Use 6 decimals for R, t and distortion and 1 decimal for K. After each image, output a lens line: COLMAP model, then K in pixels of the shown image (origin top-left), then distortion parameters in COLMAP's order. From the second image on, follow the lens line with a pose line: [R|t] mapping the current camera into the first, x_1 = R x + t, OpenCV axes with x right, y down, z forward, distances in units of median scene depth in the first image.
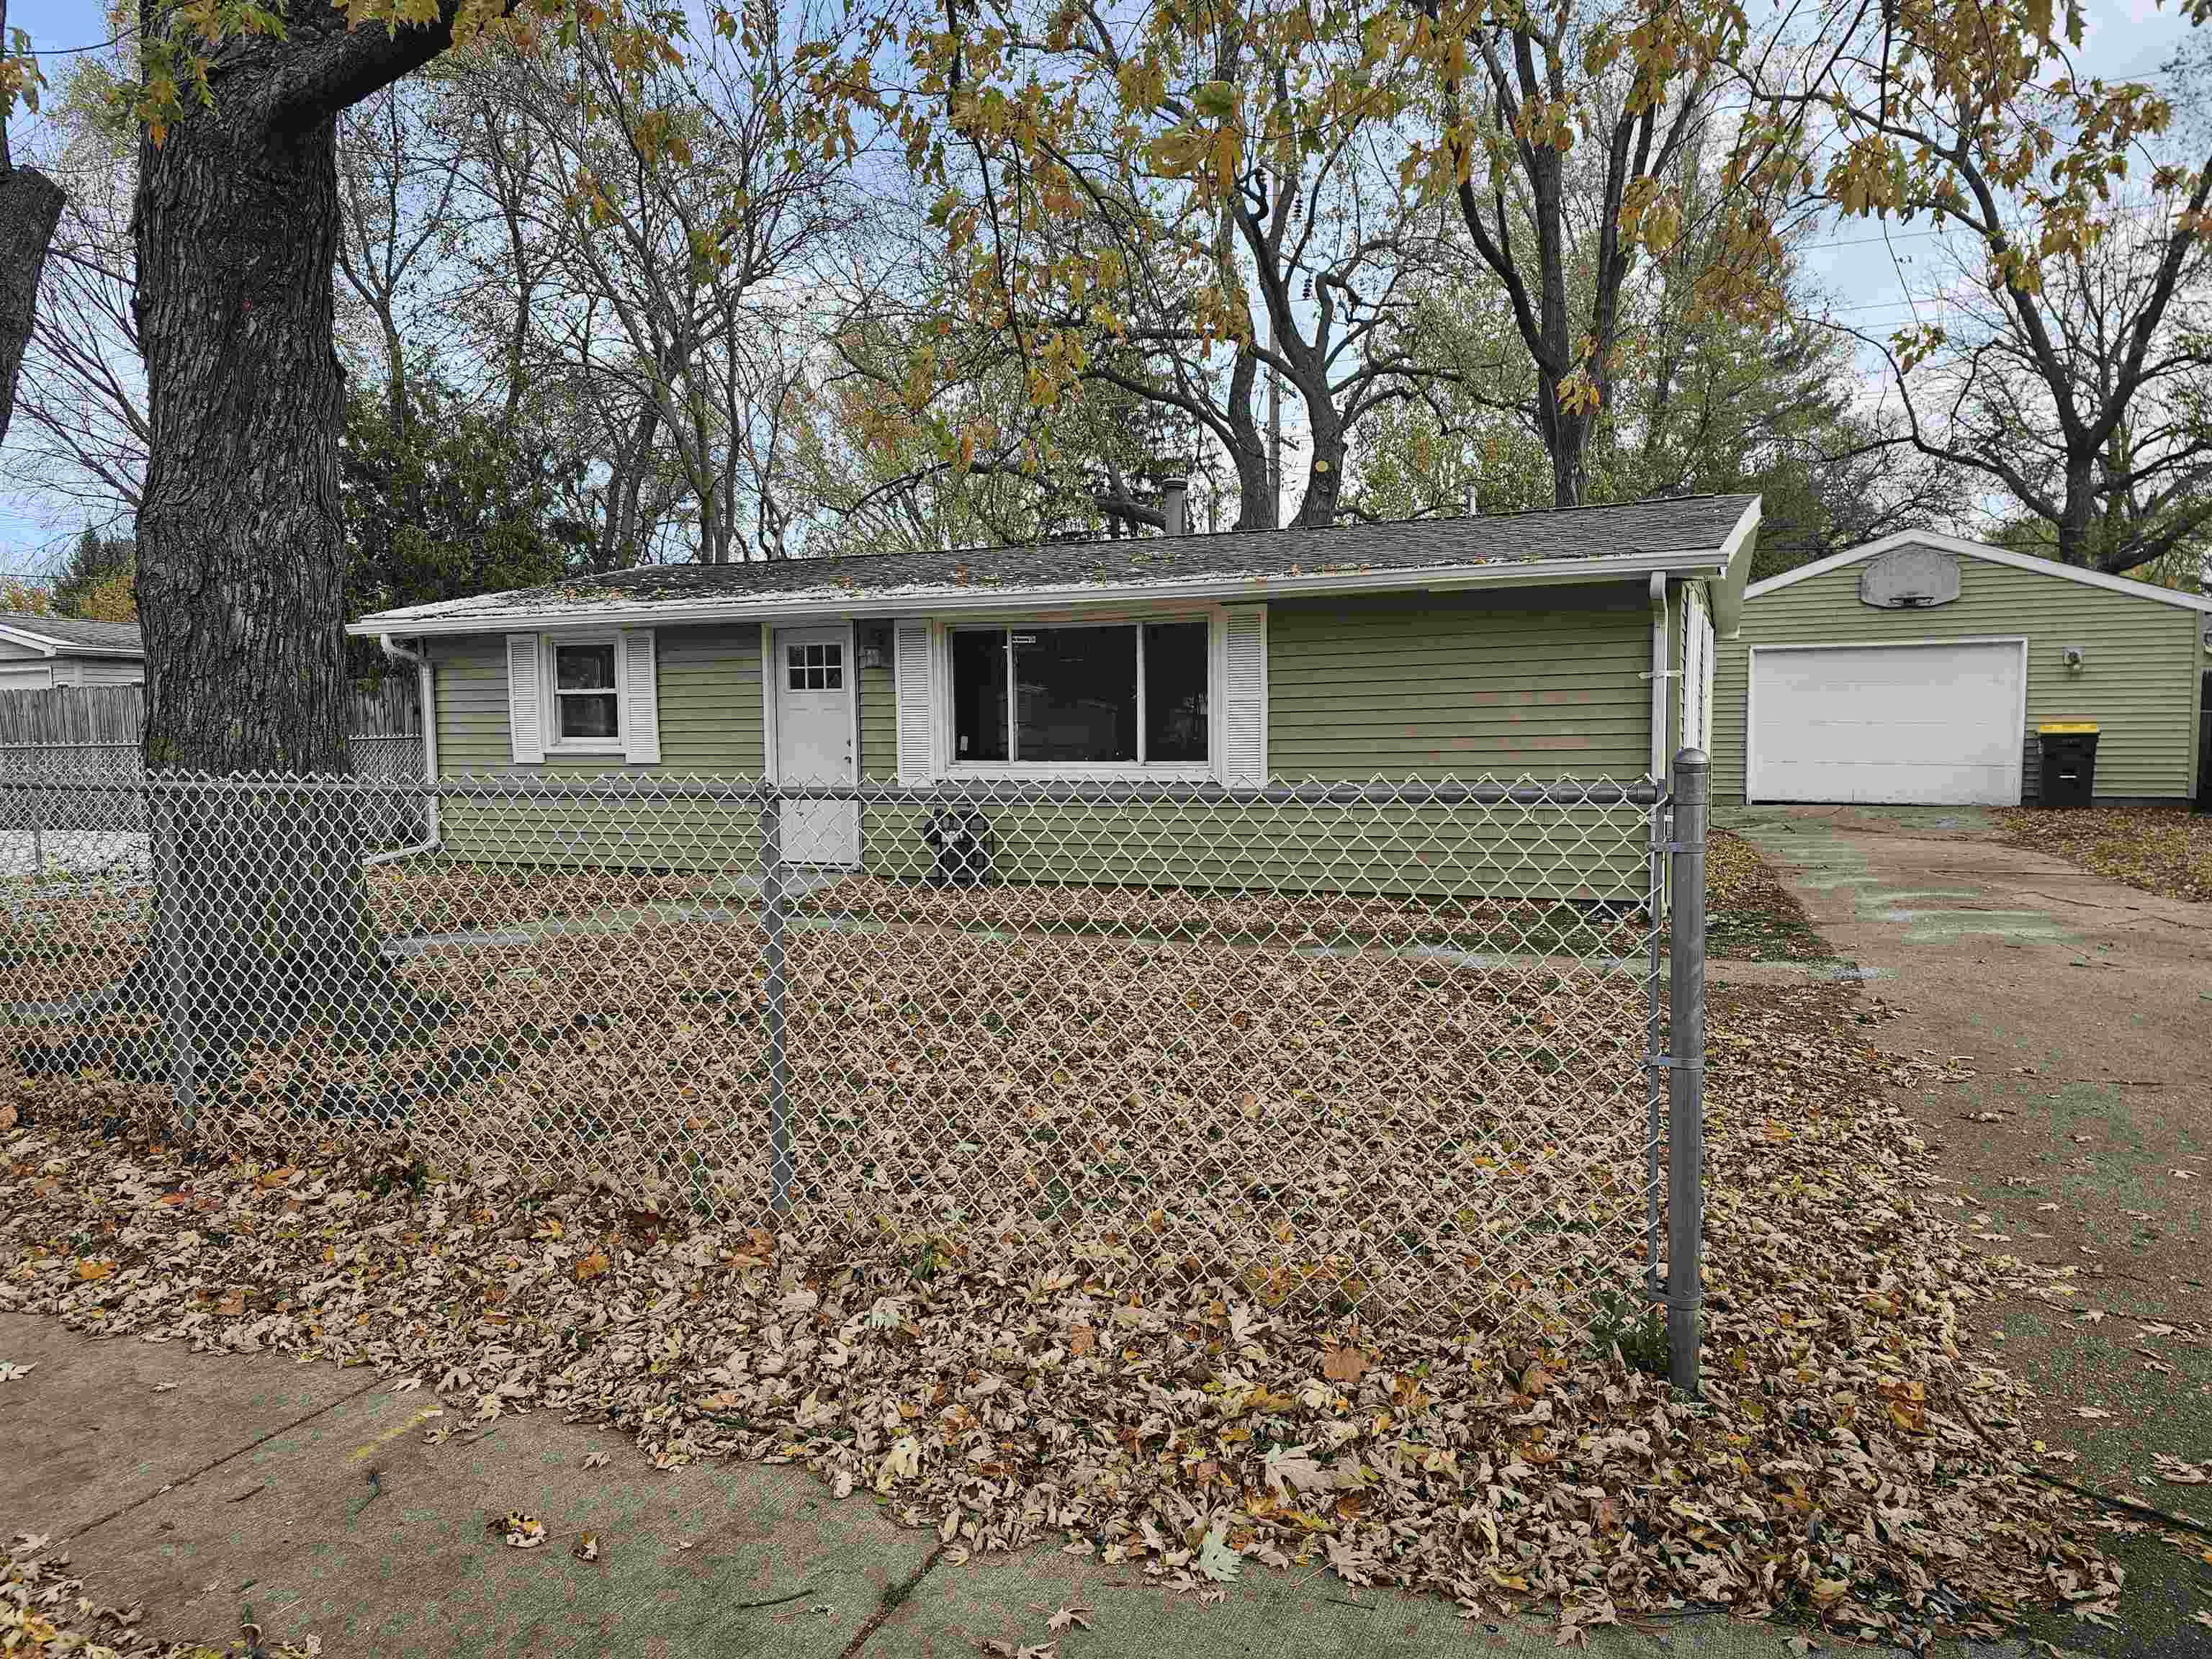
lens RADIAL K [[1464.9, 0, 1099.3], [0, 1464.9, 818.8], [0, 0, 1]] dist [0.092760, -0.069659]
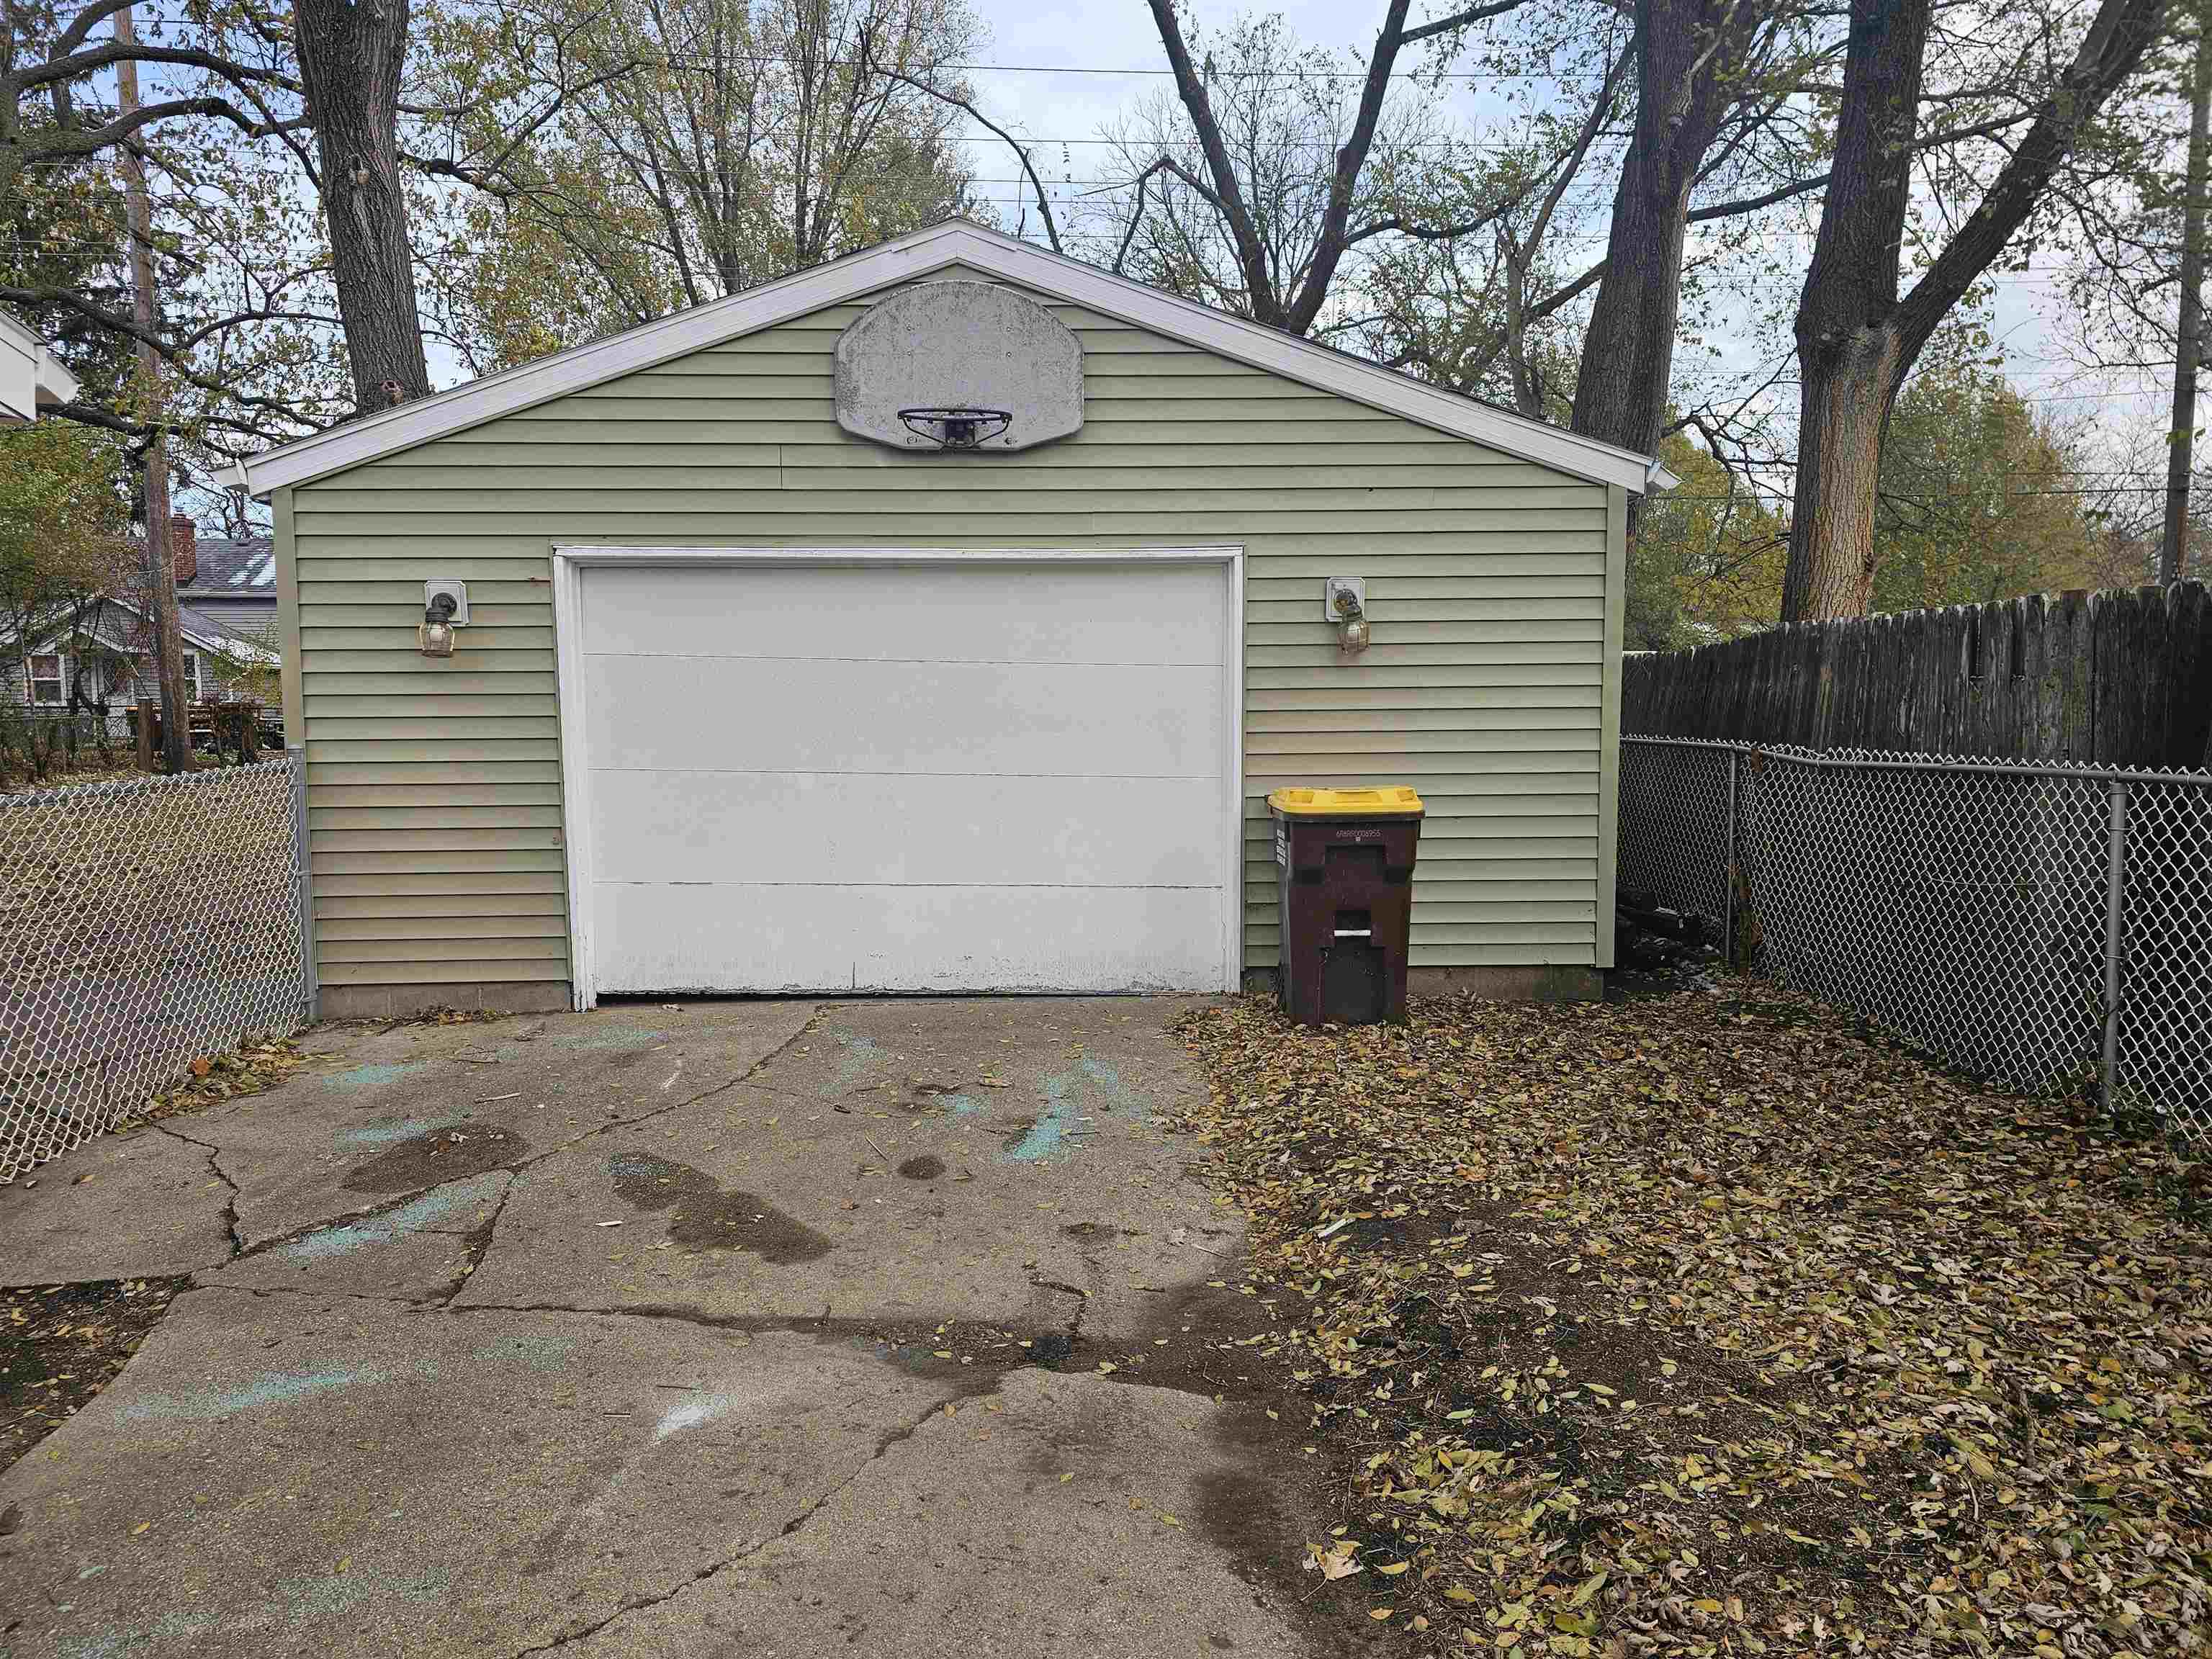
lens RADIAL K [[1464.9, 0, 1099.3], [0, 1464.9, 818.8], [0, 0, 1]] dist [0.092760, -0.069659]
pose [[0.886896, -0.031528, 0.460893, 0.618025], [0.029871, 0.999494, 0.010892, -0.087304], [-0.461003, 0.004107, 0.887389, 1.029788]]
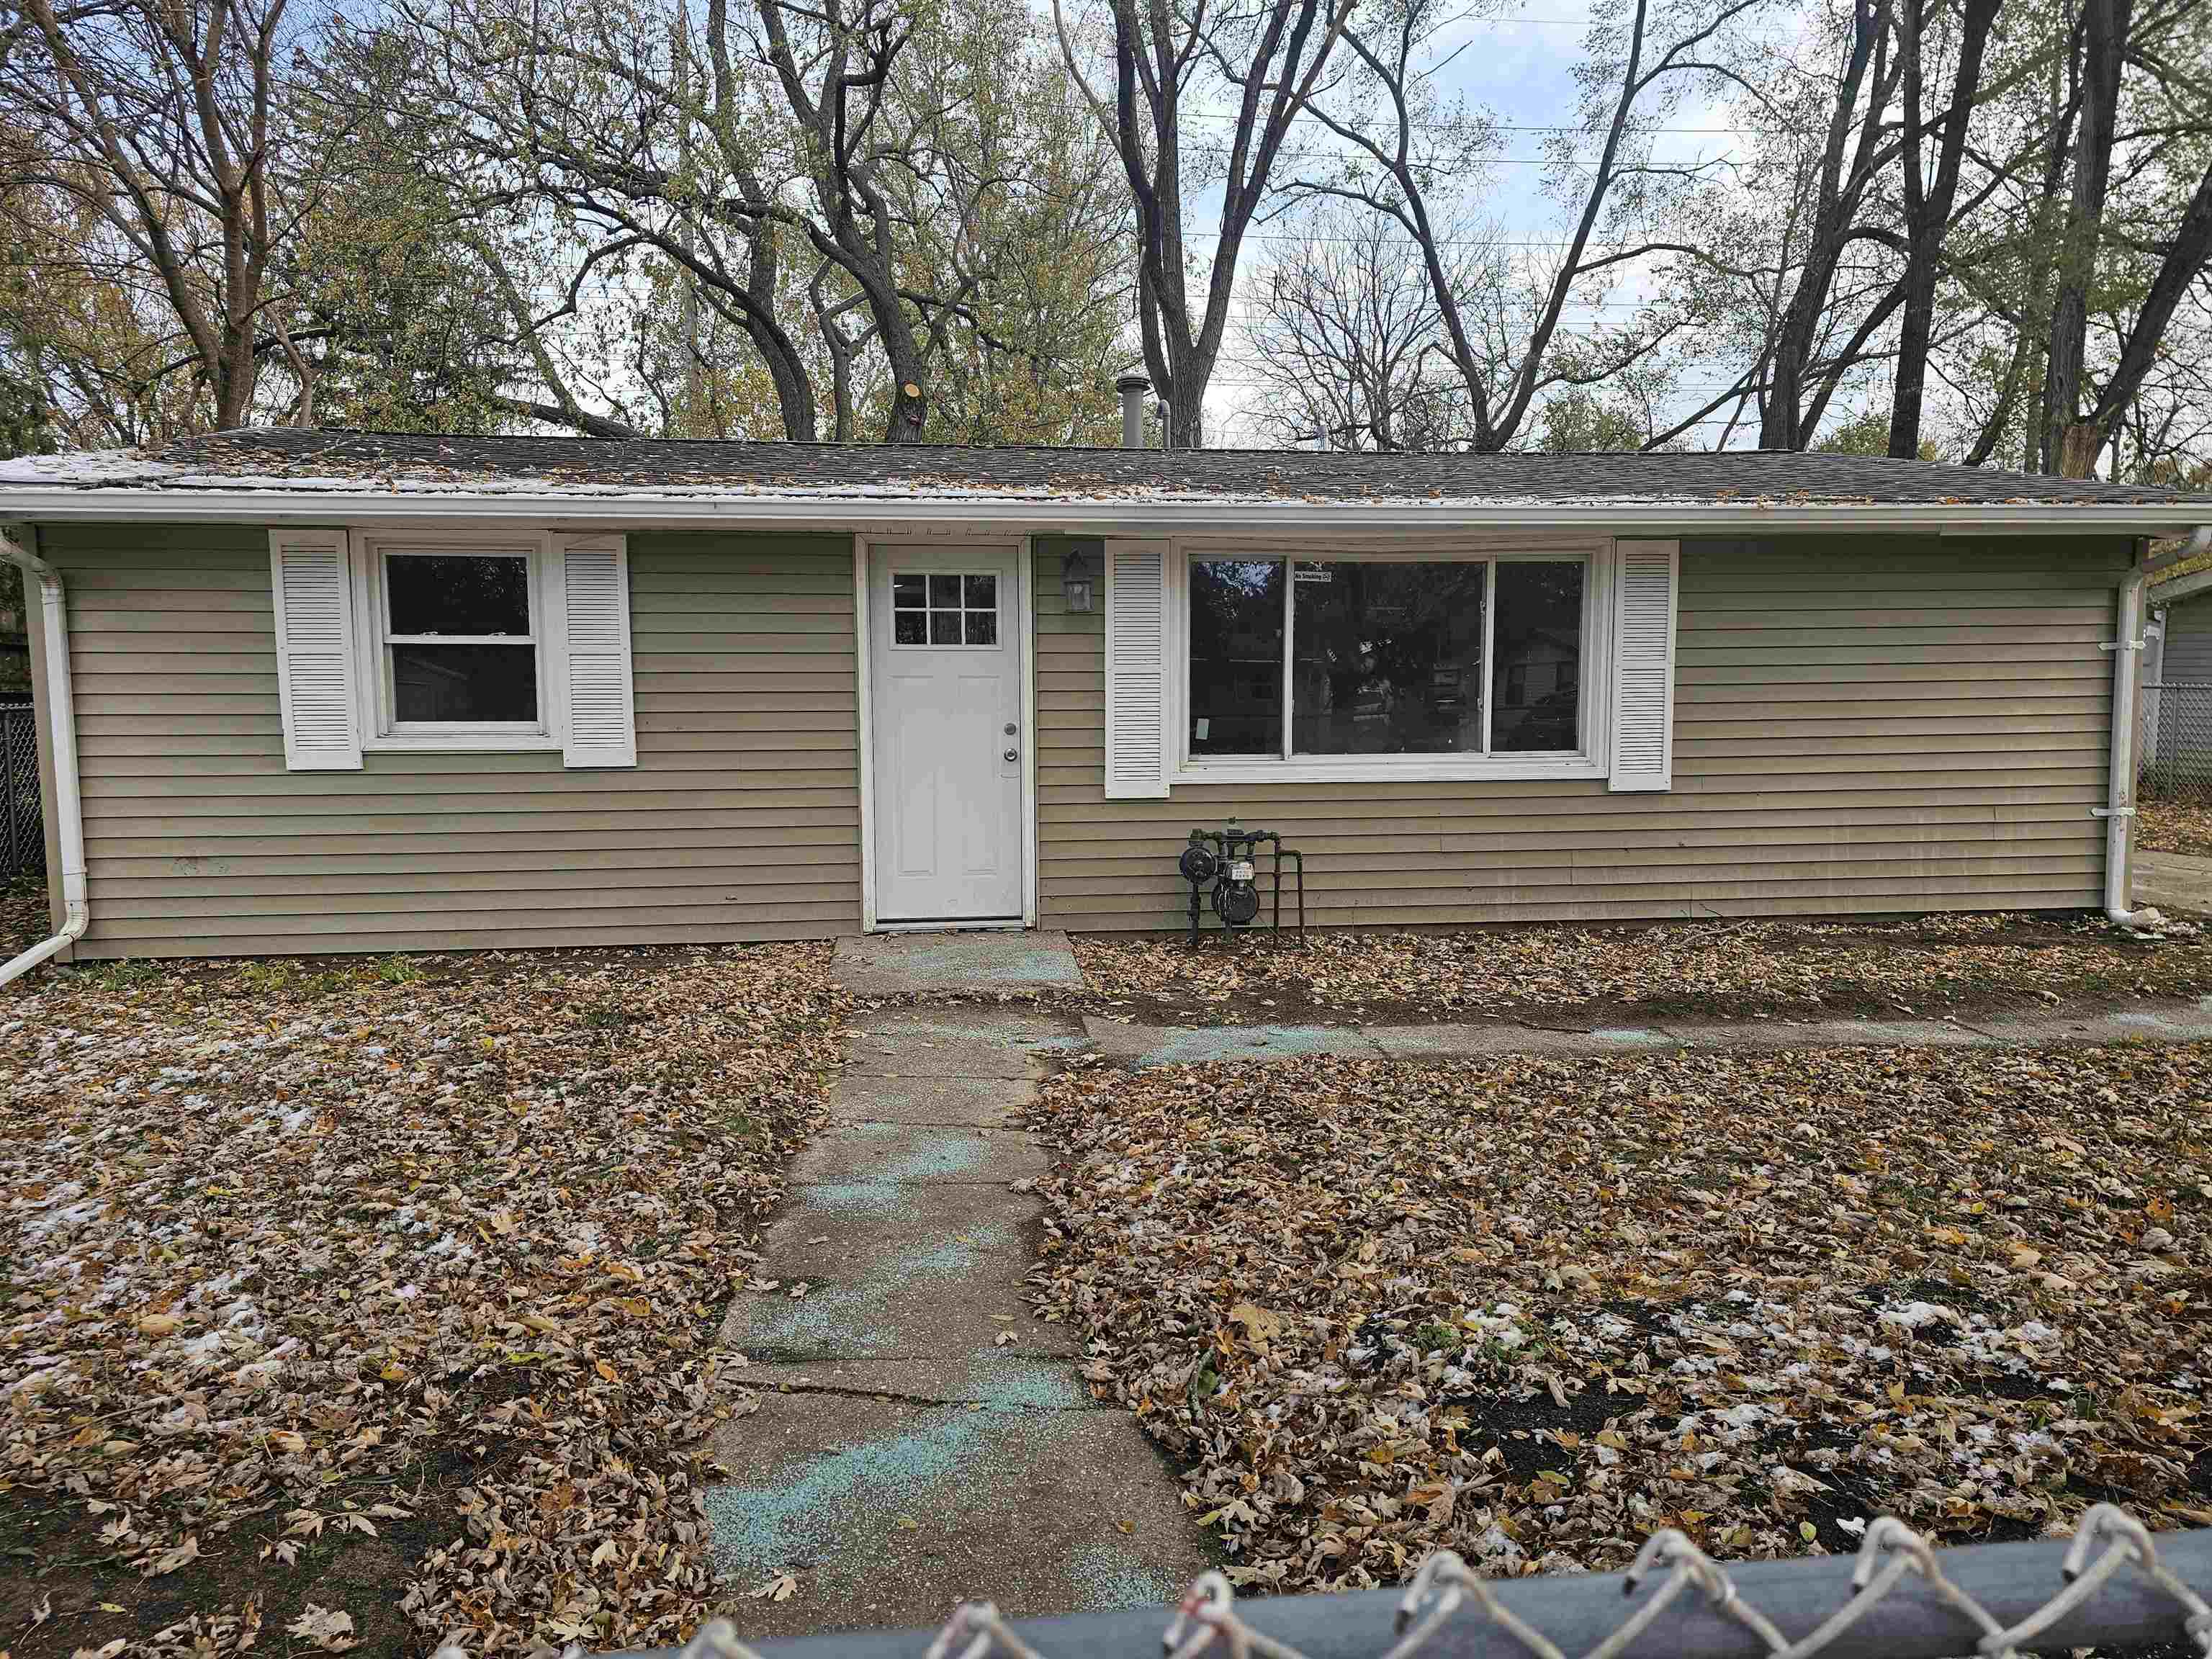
lens RADIAL K [[1464.9, 0, 1099.3], [0, 1464.9, 818.8], [0, 0, 1]] dist [0.092760, -0.069659]
pose [[0.858691, -0.043854, 0.510613, -0.454331], [0.028408, 0.998873, 0.038015, -0.035415], [-0.511705, -0.018137, 0.858970, 0.422012]]
